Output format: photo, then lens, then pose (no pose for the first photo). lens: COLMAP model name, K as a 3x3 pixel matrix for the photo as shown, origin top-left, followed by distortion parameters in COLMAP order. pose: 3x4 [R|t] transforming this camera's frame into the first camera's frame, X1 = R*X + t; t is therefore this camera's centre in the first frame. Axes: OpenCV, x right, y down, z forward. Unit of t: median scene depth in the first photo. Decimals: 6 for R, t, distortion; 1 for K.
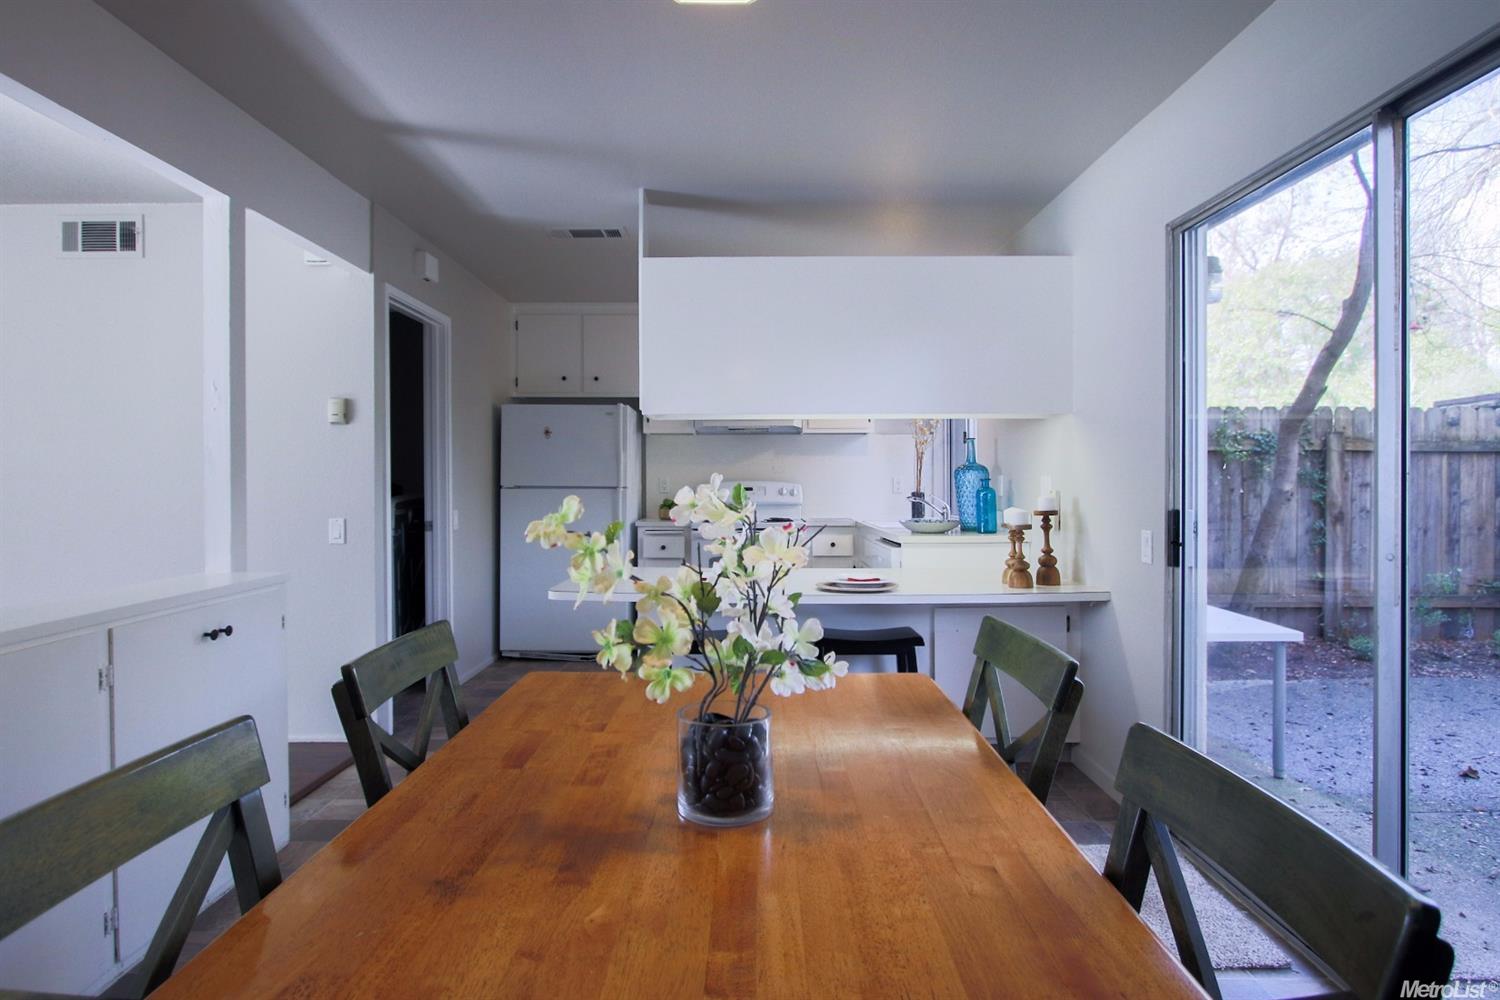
lens RADIAL K [[823.4, 0, 753.1], [0, 823.4, 476.5], [0, 0, 1]] dist [-0.002750, -0.000995]
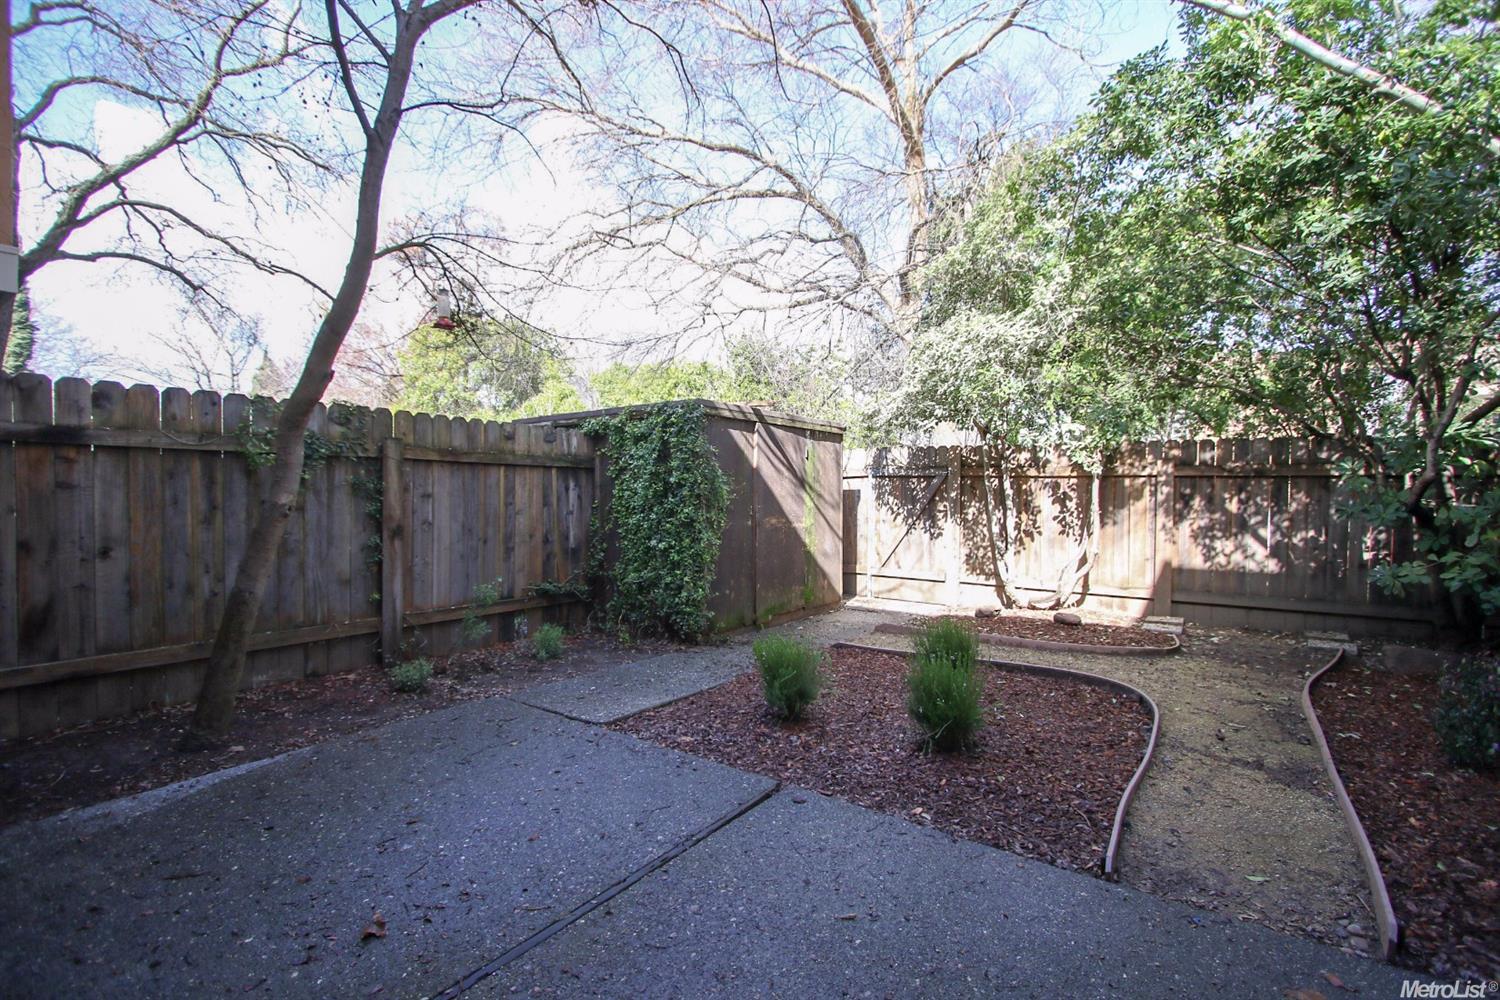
lens RADIAL K [[653.8, 0, 750.0], [0, 653.8, 500.0], [0, 0, 1]] dist [-0.000024, 0.000024]
pose [[0.594827, -0.005798, 0.803833, 0.360884], [-0.008638, 0.999870, 0.013604, 0.001535], [-0.803807, -0.015035, 0.594699, 0.251360]]
